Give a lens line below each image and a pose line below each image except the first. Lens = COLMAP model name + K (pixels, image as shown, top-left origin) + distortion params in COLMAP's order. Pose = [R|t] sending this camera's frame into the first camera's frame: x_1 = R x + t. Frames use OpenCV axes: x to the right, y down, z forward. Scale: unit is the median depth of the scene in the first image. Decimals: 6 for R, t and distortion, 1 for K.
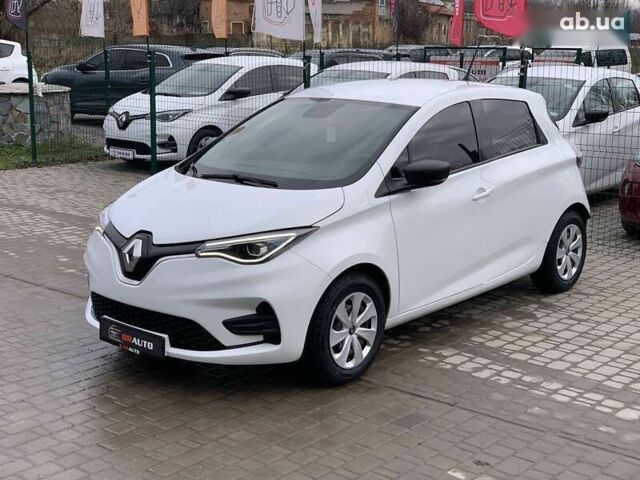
lens RADIAL K [[963.9, 0, 314.9], [0, 963.9, 238.5], [0, 0, 1]] dist [0.054767, 0.000000]
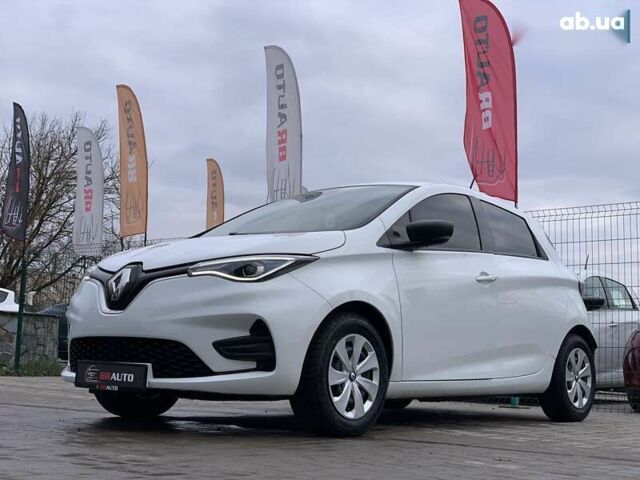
lens RADIAL K [[963.9, 0, 323.7], [0, 963.9, 233.3], [0, 0, 1]] dist [0.054767, 0.000000]
pose [[0.999623, 0.020934, 0.017739, -0.008001], [-0.013987, 0.944938, -0.326950, 0.269077], [-0.023606, 0.326579, 0.944875, 0.090287]]
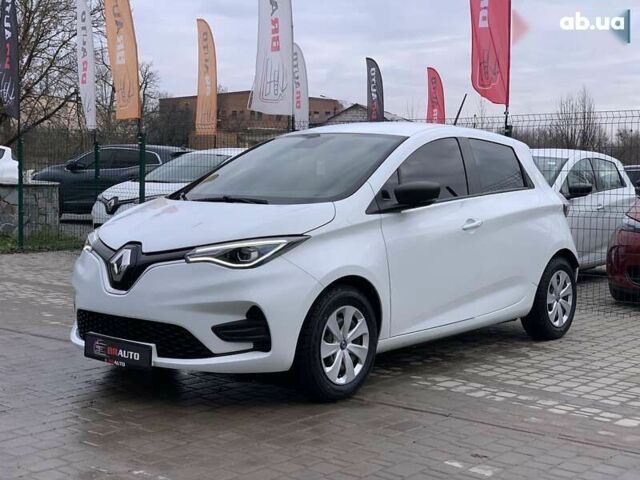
lens RADIAL K [[963.9, 0, 319.9], [0, 963.9, 237.5], [0, 0, 1]] dist [0.054767, 0.000000]
pose [[0.999797, 0.001939, 0.020058, -0.005318], [0.000816, 0.990650, -0.136424, 0.121647], [-0.020135, 0.136413, 0.990447, 0.014224]]
